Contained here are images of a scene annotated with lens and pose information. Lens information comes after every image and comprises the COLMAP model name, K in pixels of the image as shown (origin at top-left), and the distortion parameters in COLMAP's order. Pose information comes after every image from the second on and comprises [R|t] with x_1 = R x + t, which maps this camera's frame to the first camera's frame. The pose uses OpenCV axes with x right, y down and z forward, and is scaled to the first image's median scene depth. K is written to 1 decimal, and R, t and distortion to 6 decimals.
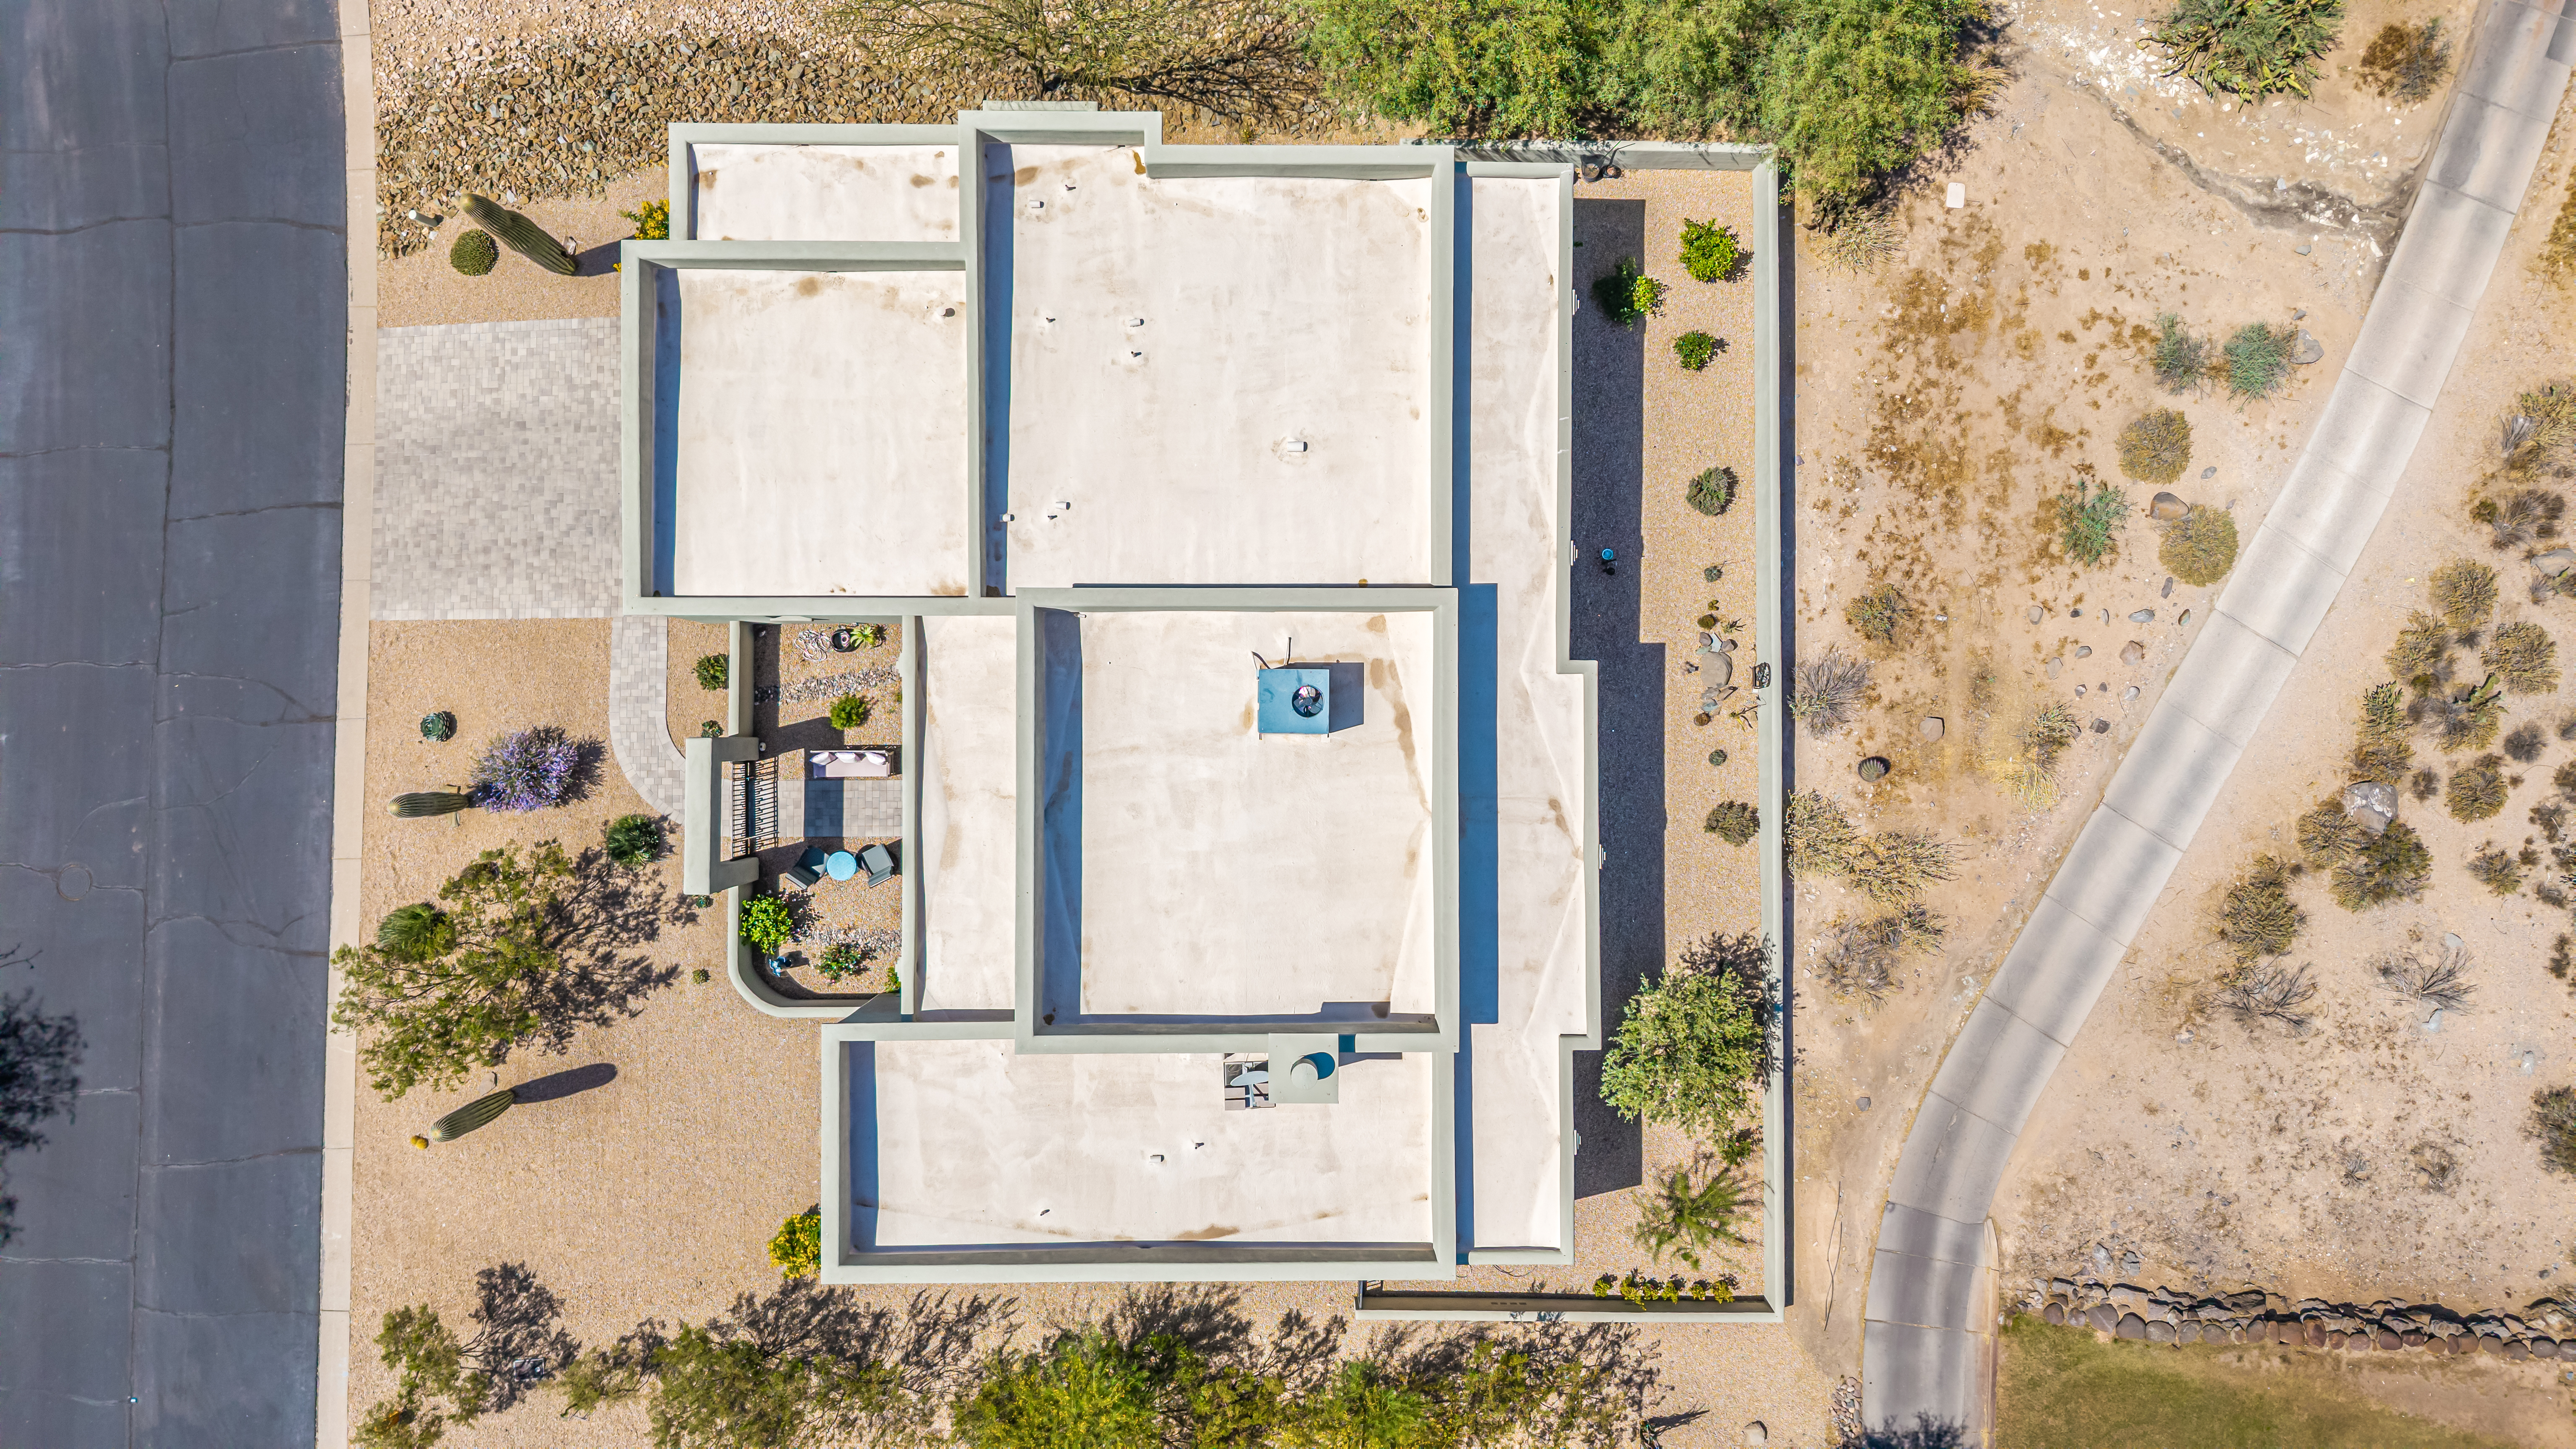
lens RADIAL K [[1721.5, 0, 1285.9], [0, 1721.5, 722.4], [0, 0, 1]] dist [0.036147, -0.039070]
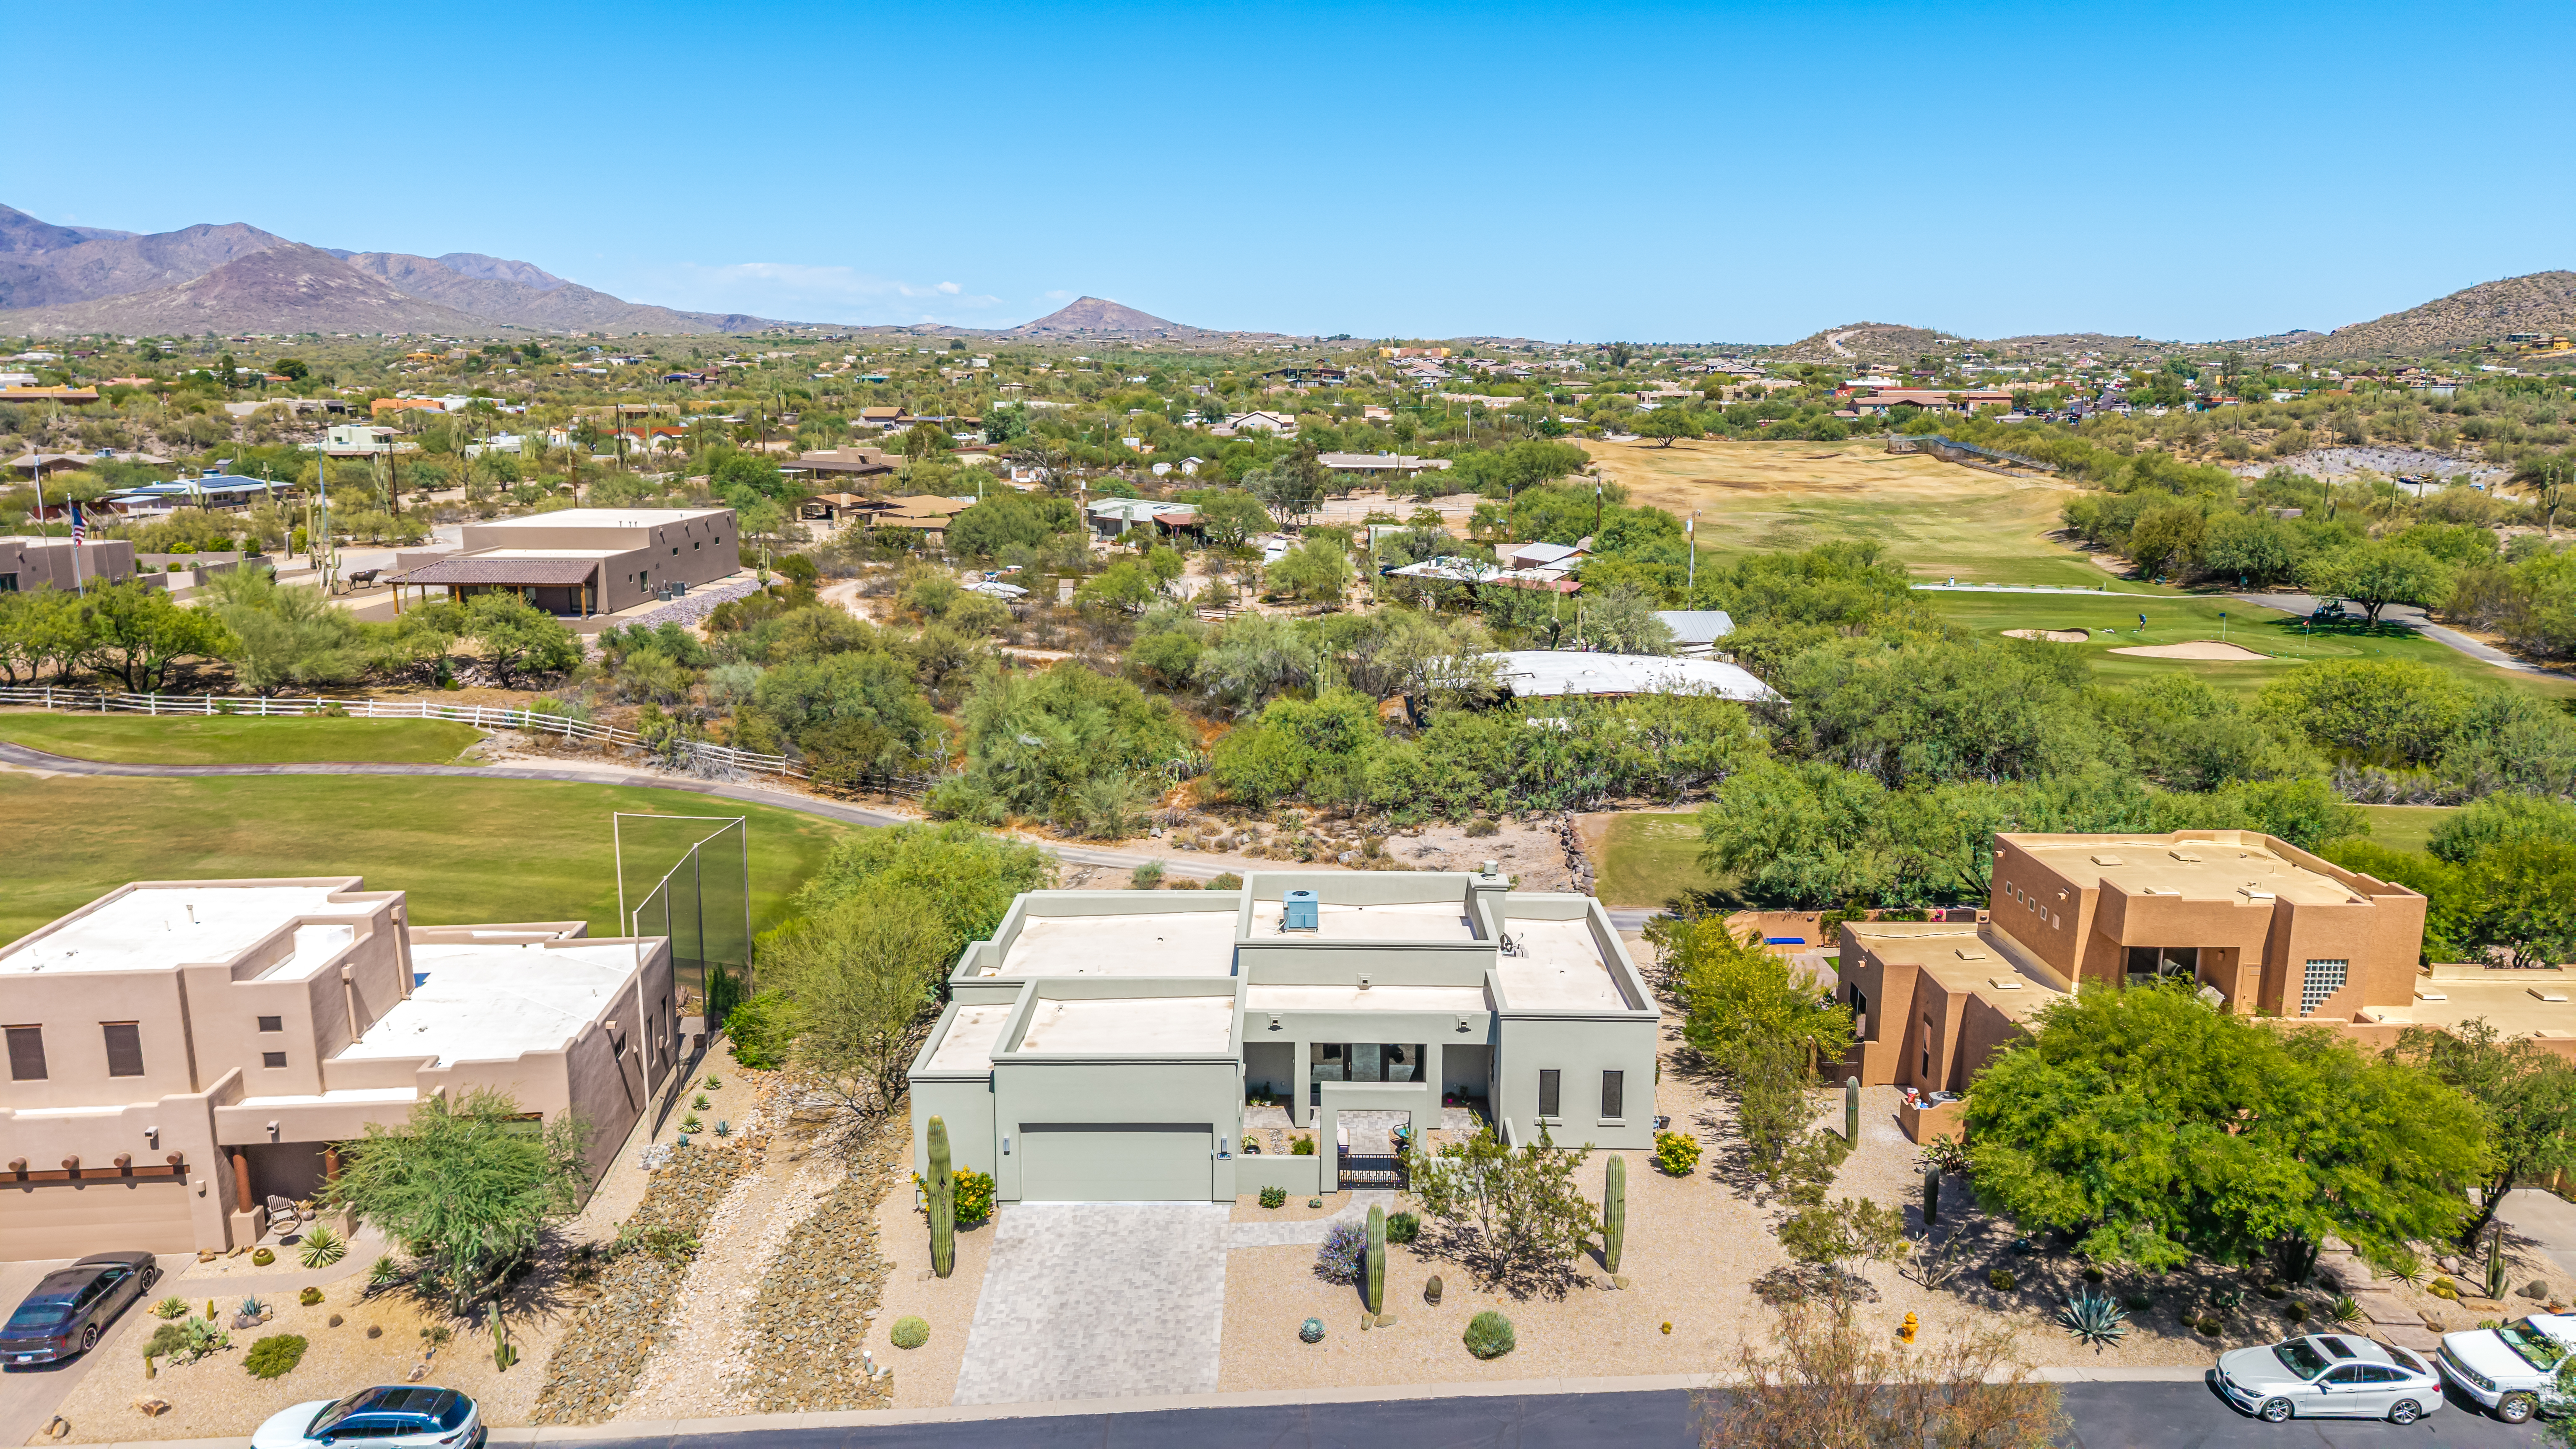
lens RADIAL K [[1721.5, 0, 1292.2], [0, 1721.5, 736.5], [0, 0, 1]] dist [0.036147, -0.039070]
pose [[0.013918, -0.217863, 0.975880, -1.558797], [0.999879, 0.009866, -0.012058, -0.001159], [-0.007001, 0.975929, 0.217974, 0.355666]]
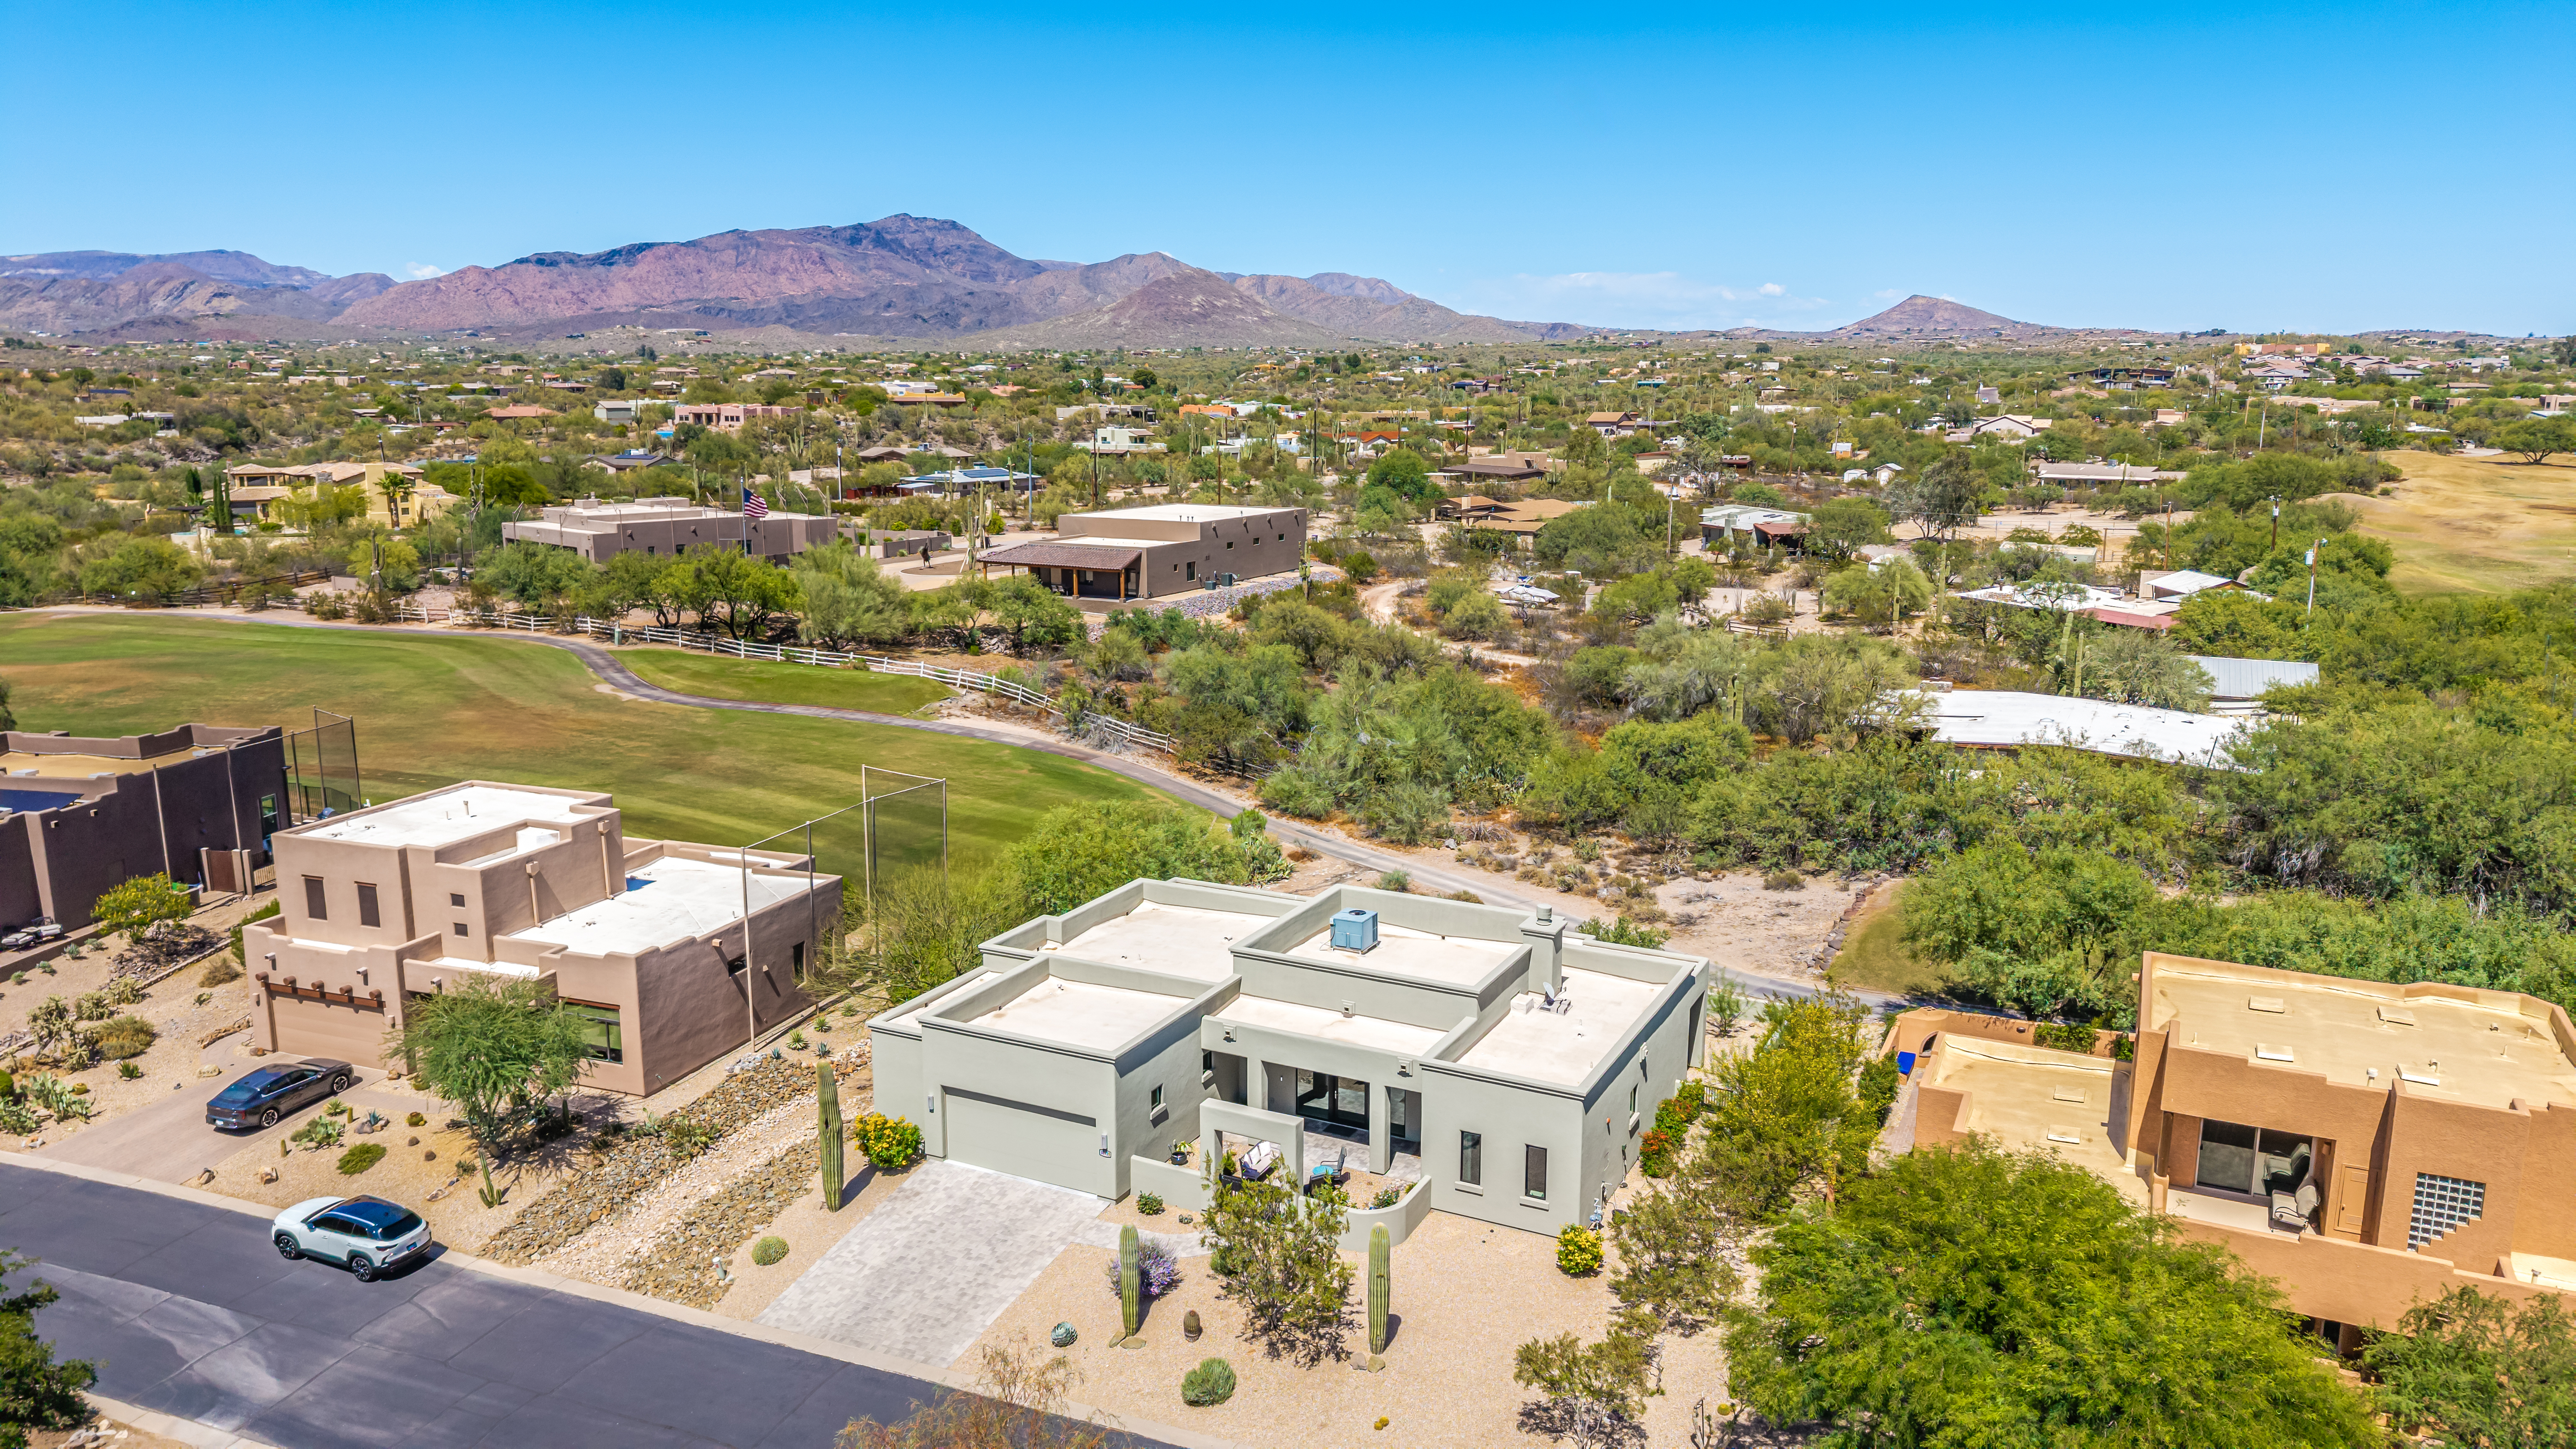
lens RADIAL K [[1721.5, 0, 1285.2], [0, 1721.5, 732.7], [0, 0, 1]] dist [0.036147, -0.039070]
pose [[0.456965, -0.191950, 0.868527, -1.370039], [0.889480, 0.095234, -0.446941, 0.624220], [0.003077, 0.976773, 0.214255, 0.356373]]
